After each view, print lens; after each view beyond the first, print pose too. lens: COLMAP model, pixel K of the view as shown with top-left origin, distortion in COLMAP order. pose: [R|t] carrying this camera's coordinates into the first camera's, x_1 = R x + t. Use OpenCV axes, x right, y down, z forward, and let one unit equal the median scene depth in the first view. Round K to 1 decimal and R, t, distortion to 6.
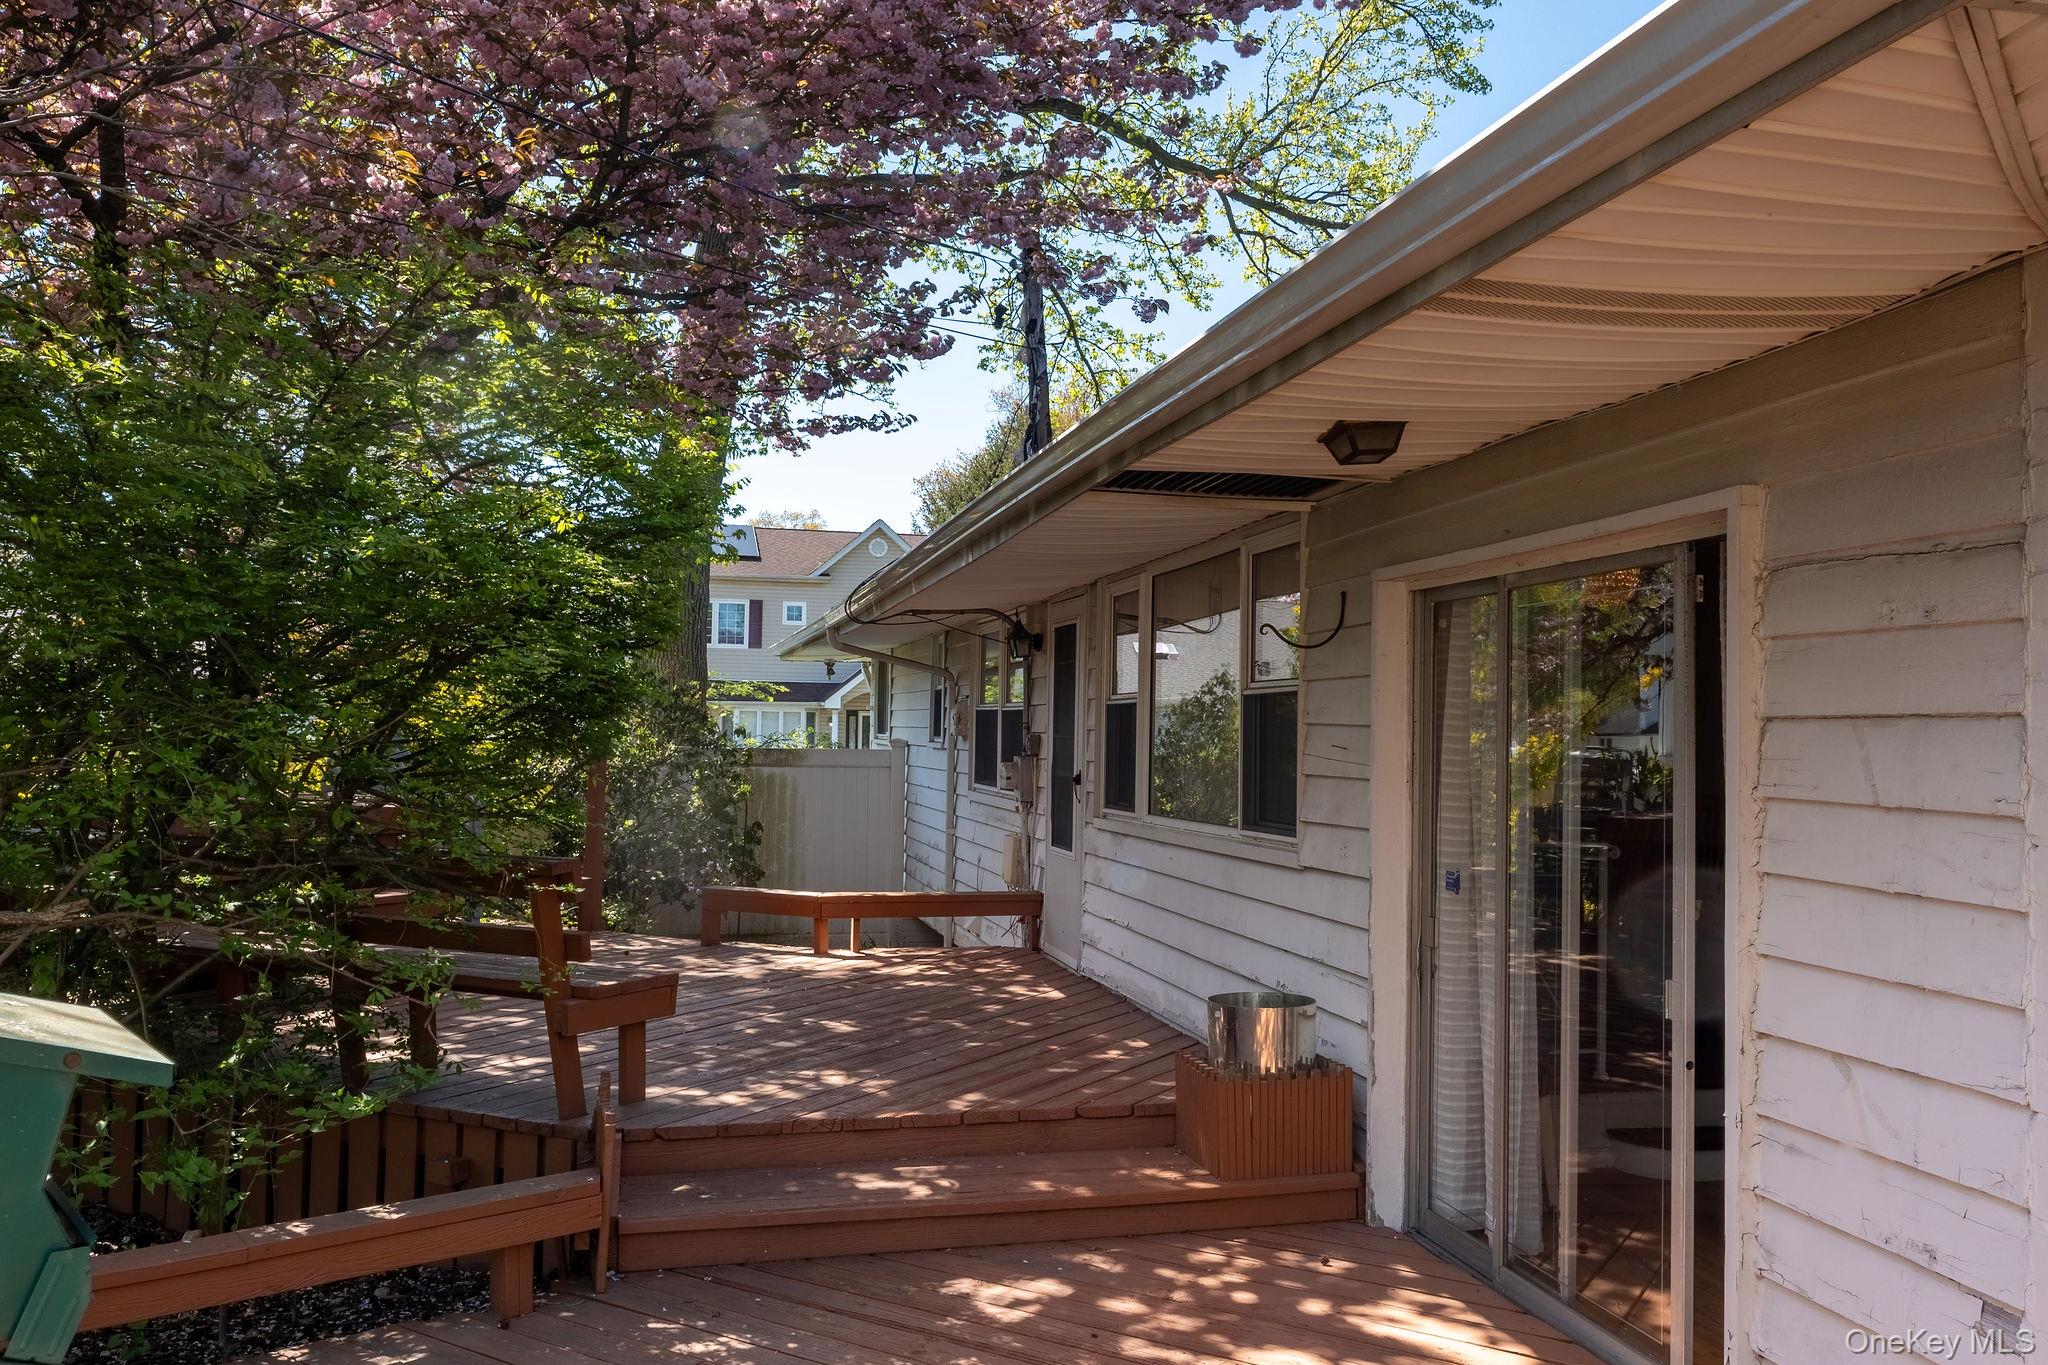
lens RADIAL K [[1745.2, 0, 1024.0], [0, 1745.2, 682.5], [0, 0, 1]] dist [-0.010461, -0.002746]
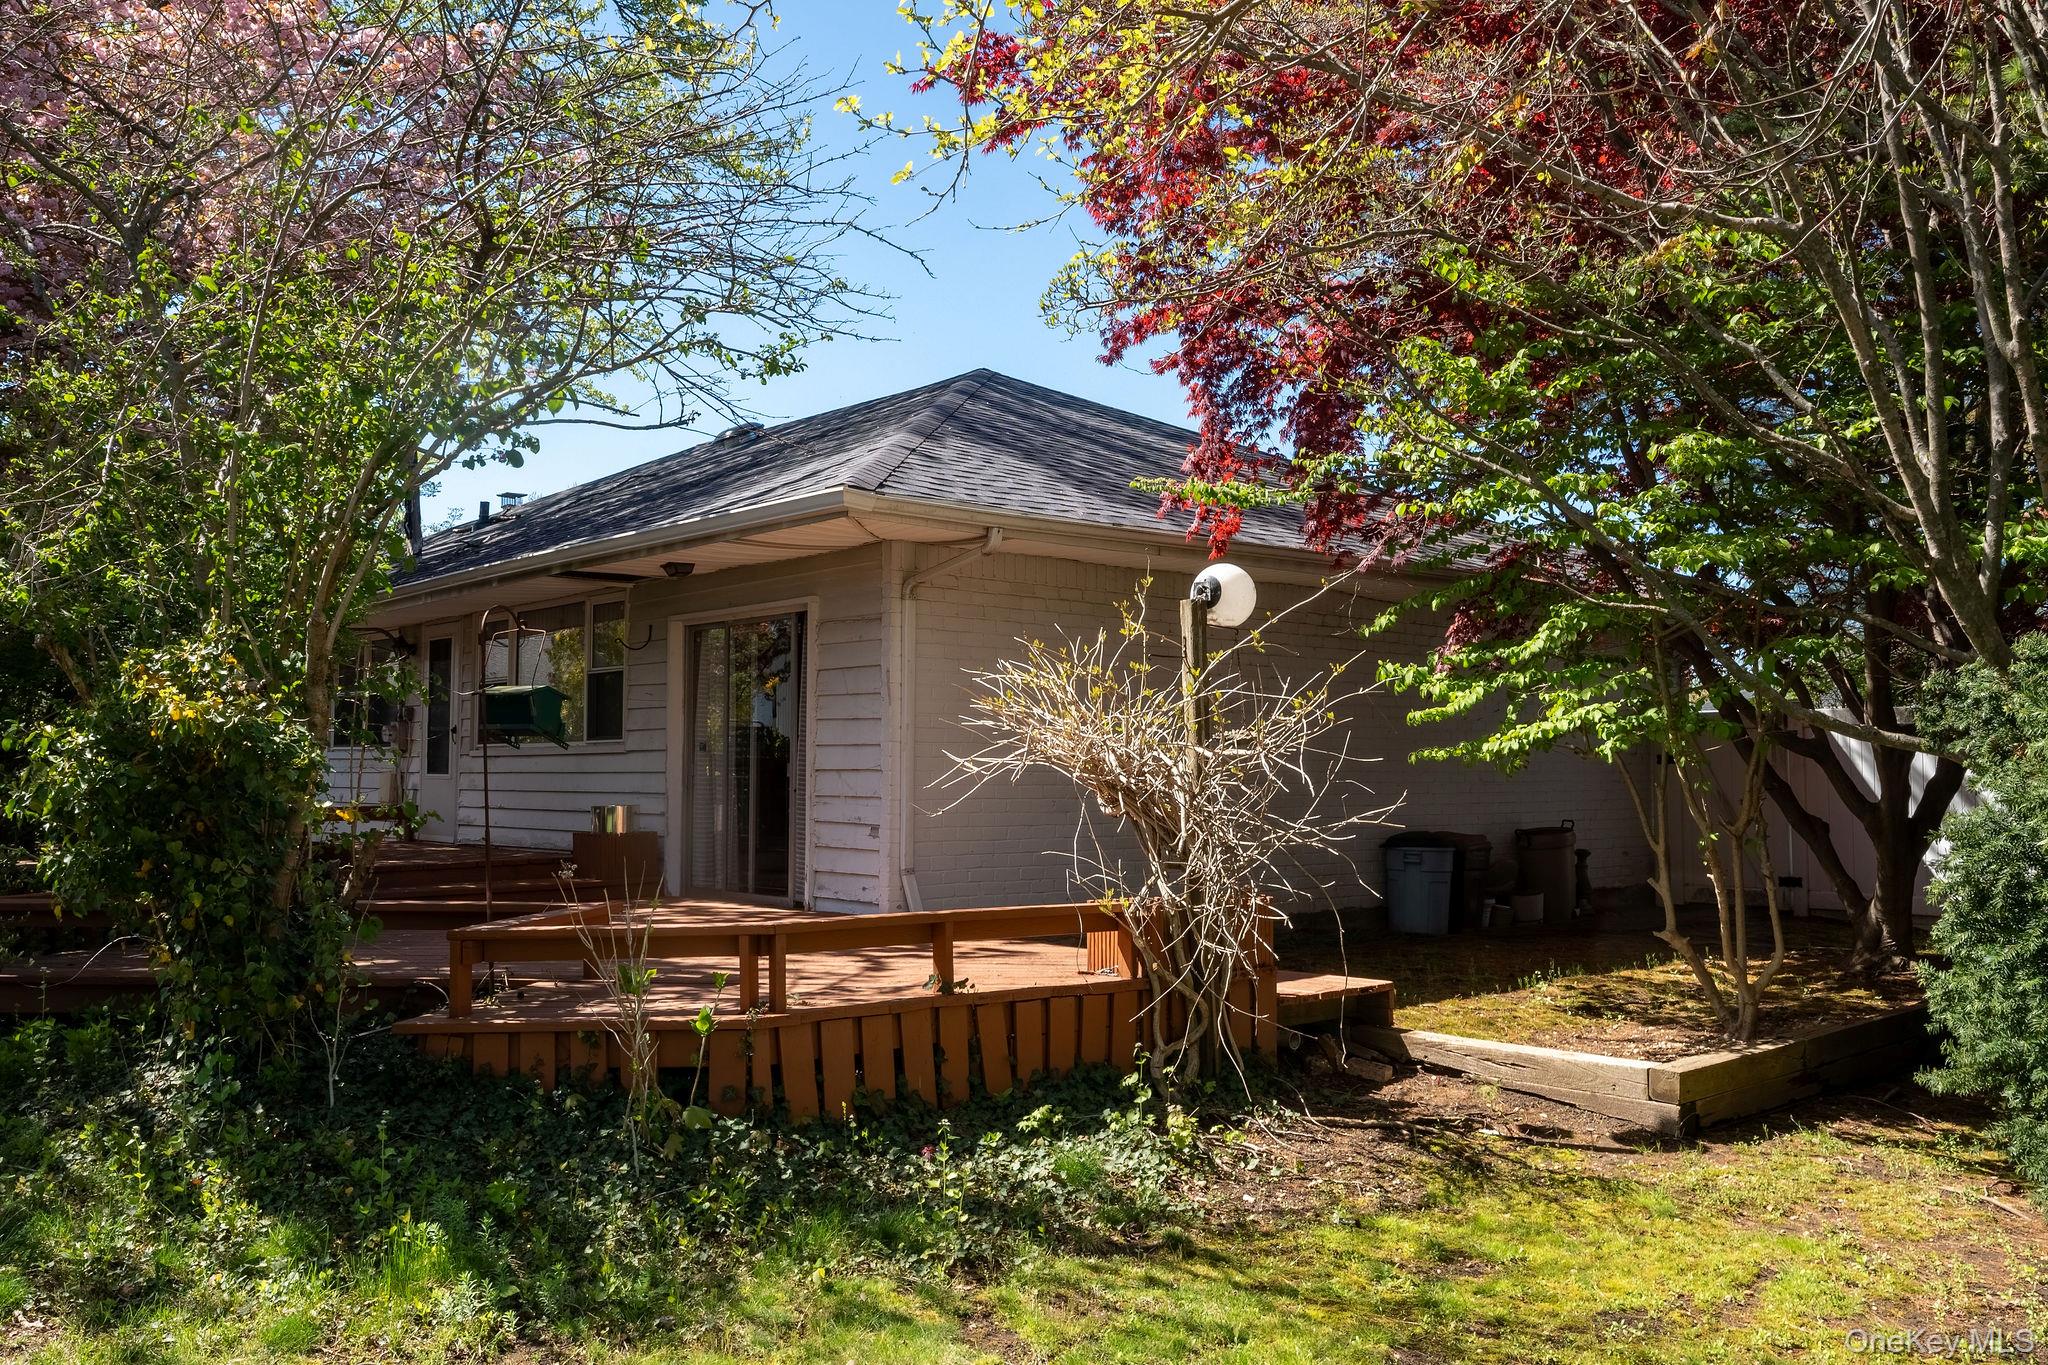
lens RADIAL K [[1745.2, 0, 1024.0], [0, 1745.2, 682.5], [0, 0, 1]] dist [-0.010461, -0.002746]
pose [[0.880537, 0.011239, 0.473844, -0.436653], [-0.003431, 0.999844, -0.017339, 0.056918], [-0.473965, 0.013642, 0.880438, -1.150914]]
